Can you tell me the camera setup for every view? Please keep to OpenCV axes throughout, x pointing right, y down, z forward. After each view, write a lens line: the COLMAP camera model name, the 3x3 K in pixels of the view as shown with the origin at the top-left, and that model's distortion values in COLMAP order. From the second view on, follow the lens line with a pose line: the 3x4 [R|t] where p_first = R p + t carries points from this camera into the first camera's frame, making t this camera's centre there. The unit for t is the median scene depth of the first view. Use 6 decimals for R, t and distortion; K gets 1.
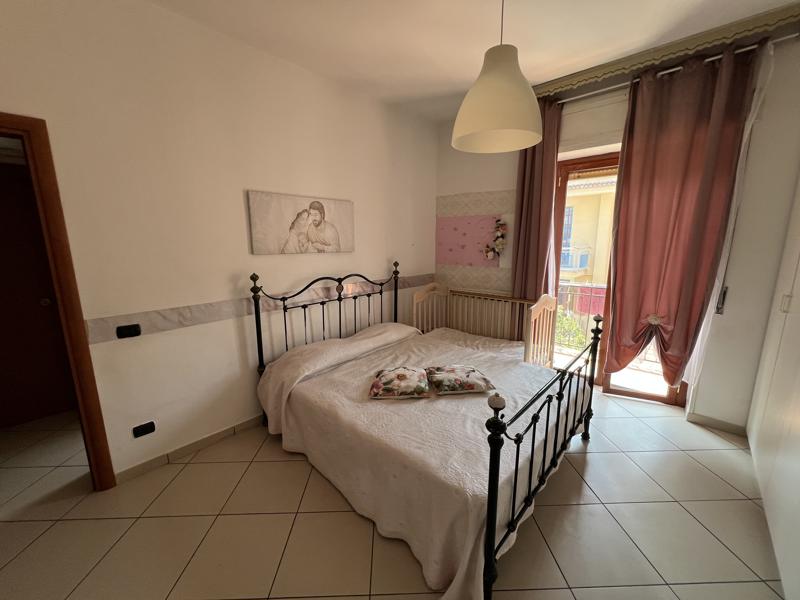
lens RADIAL K [[319.9, 0, 397.3], [0, 319.9, 298.8], [0, 0, 1]] dist [0.001457, 0.000160]
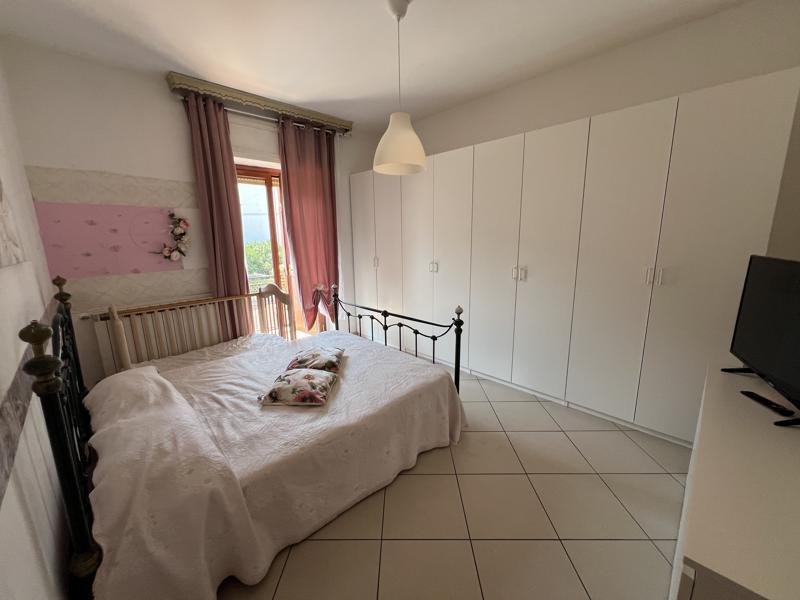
lens RADIAL K [[319.9, 0, 396.9], [0, 319.9, 298.9], [0, 0, 1]] dist [0.001457, 0.000160]
pose [[0.053281, -0.192384, 0.979872, -0.617842], [0.205979, 0.962281, 0.177730, -0.067471], [-0.977105, 0.192364, 0.090899, 0.444212]]
